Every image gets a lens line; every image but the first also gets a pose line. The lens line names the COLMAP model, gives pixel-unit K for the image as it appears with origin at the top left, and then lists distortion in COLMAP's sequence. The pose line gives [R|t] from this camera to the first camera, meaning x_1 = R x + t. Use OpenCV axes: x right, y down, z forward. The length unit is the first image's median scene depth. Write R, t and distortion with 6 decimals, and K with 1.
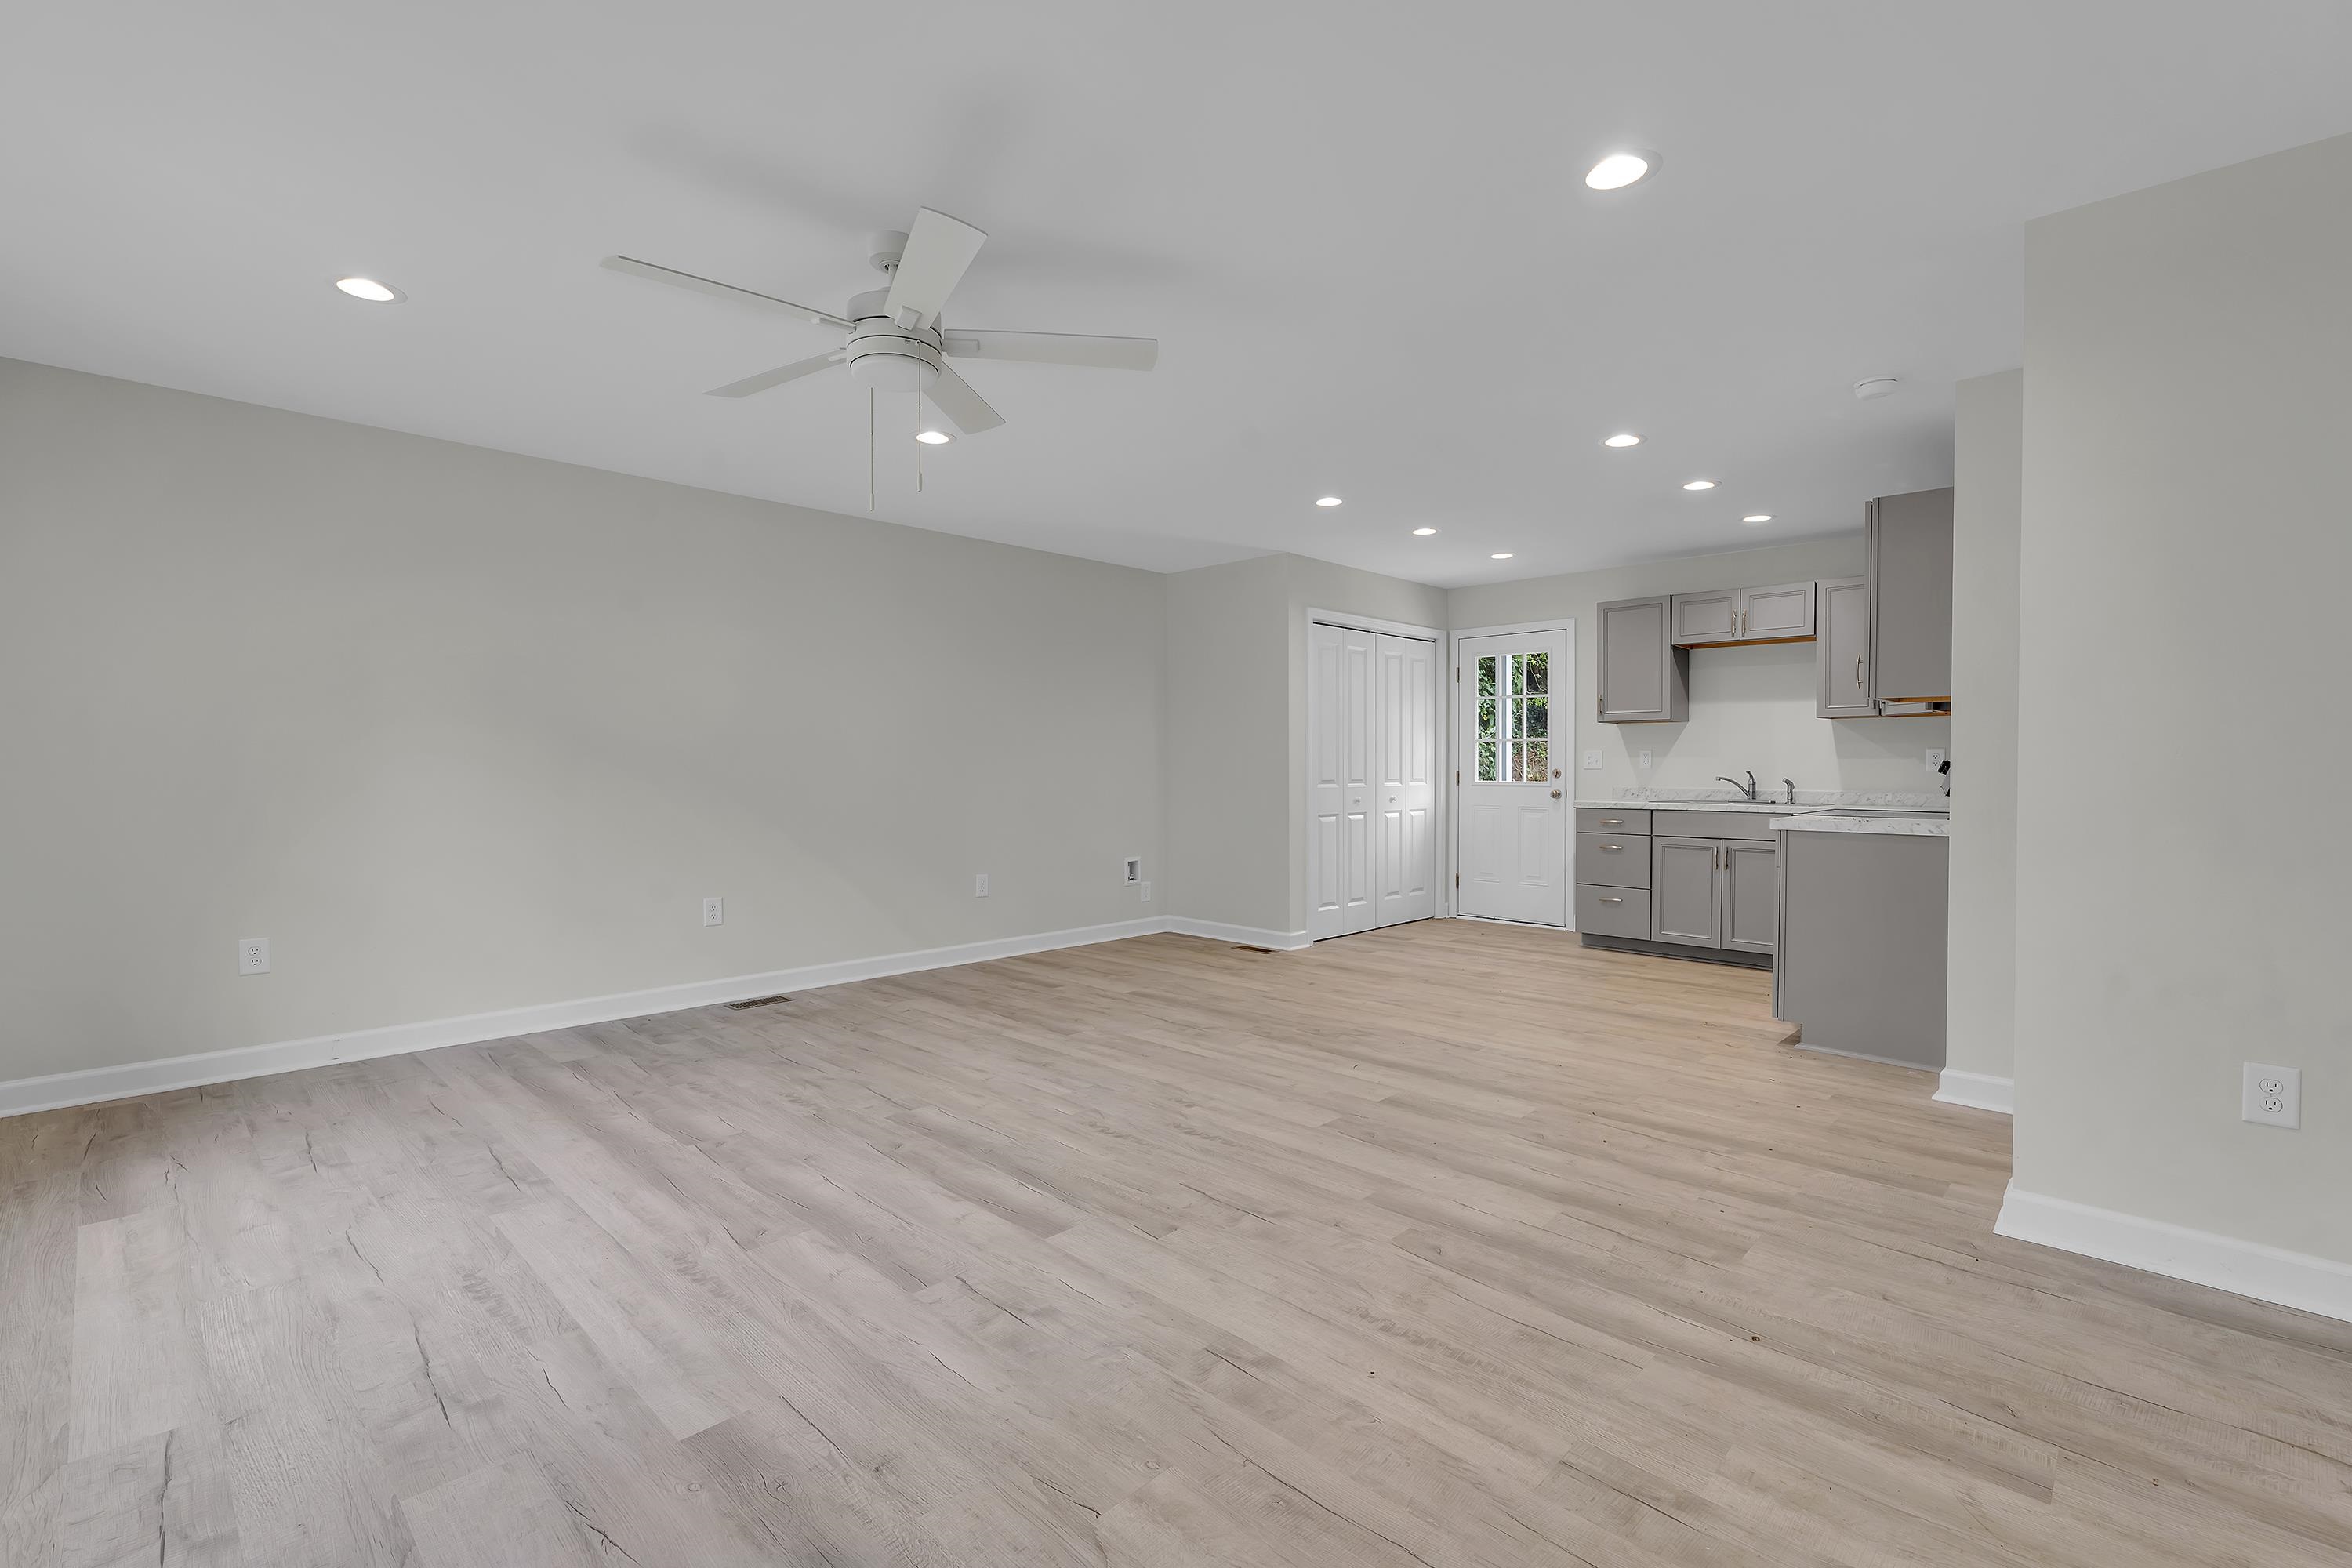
lens RADIAL K [[1045.4, 0, 1255.3], [0, 1045.4, 783.3], [0, 0, 1]] dist [-0.002883, -0.000134]
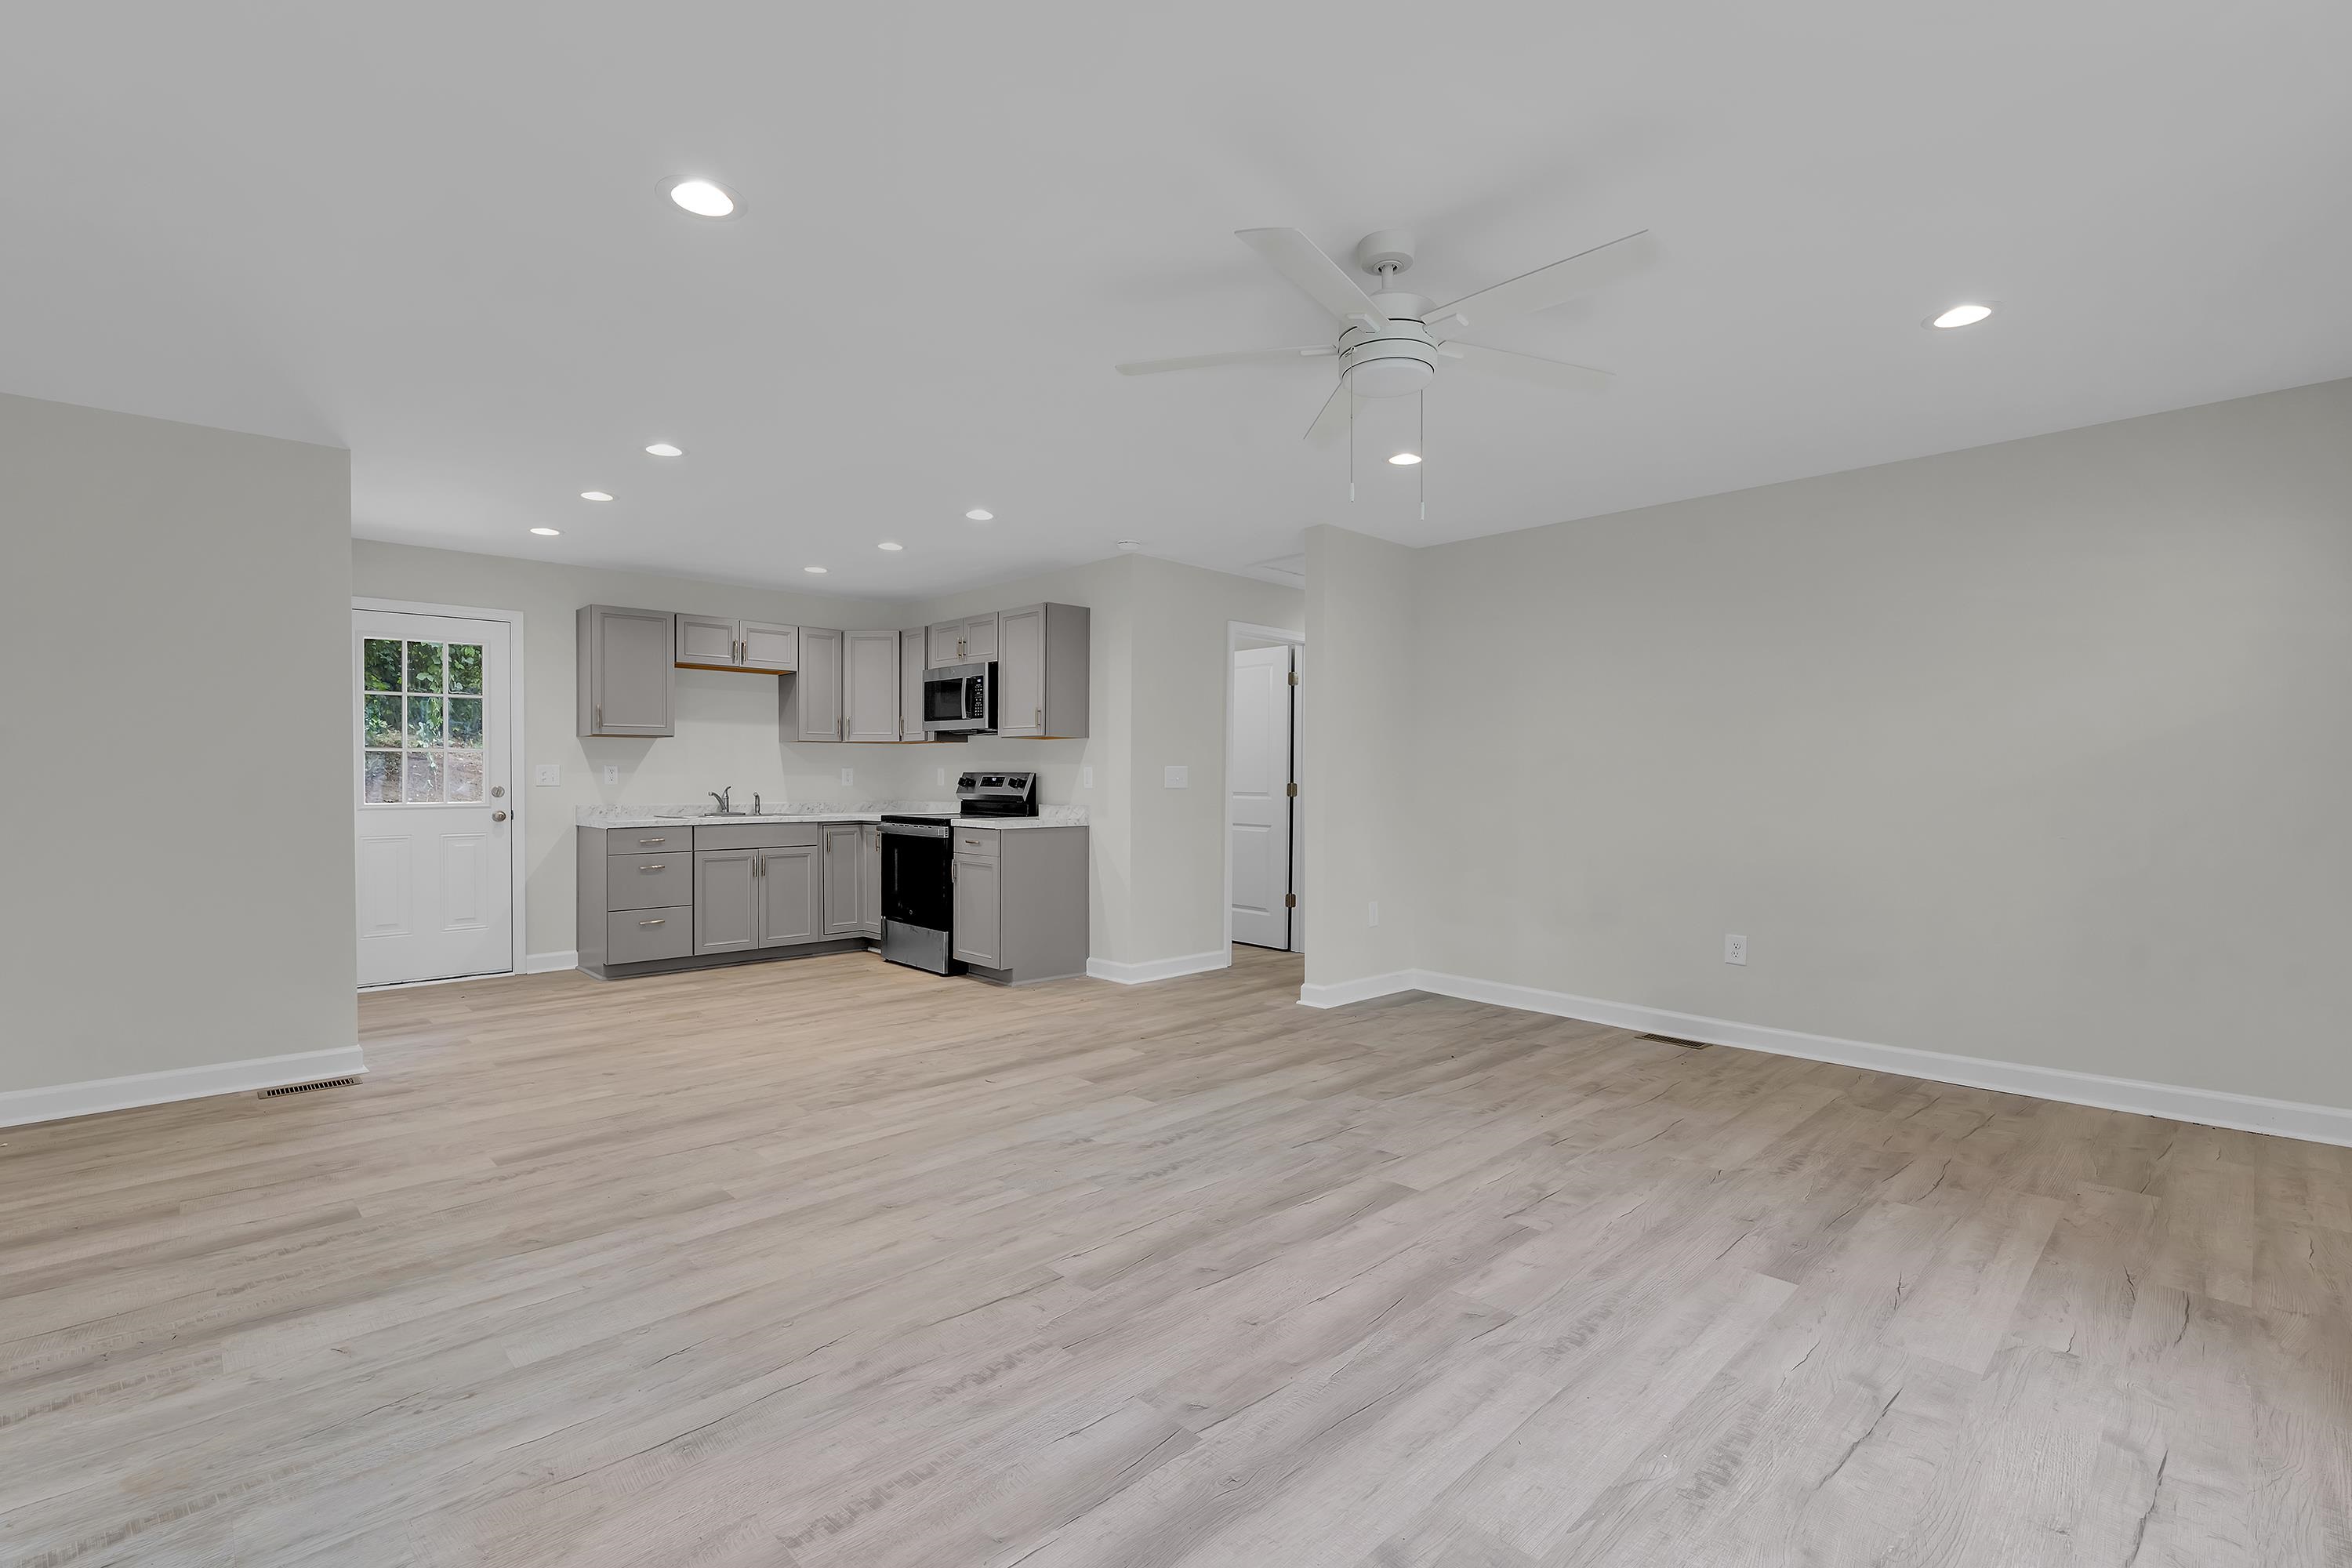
lens RADIAL K [[995.8, 0, 1142.5], [0, 995.8, 782.2], [0, 0, 1]] dist [-0.004468, -0.000204]
pose [[0.113031, -0.002207, 0.993589, -1.116947], [0.015933, 0.999873, 0.000409, -0.021545], [-0.993464, 0.015785, 0.113052, 0.979725]]
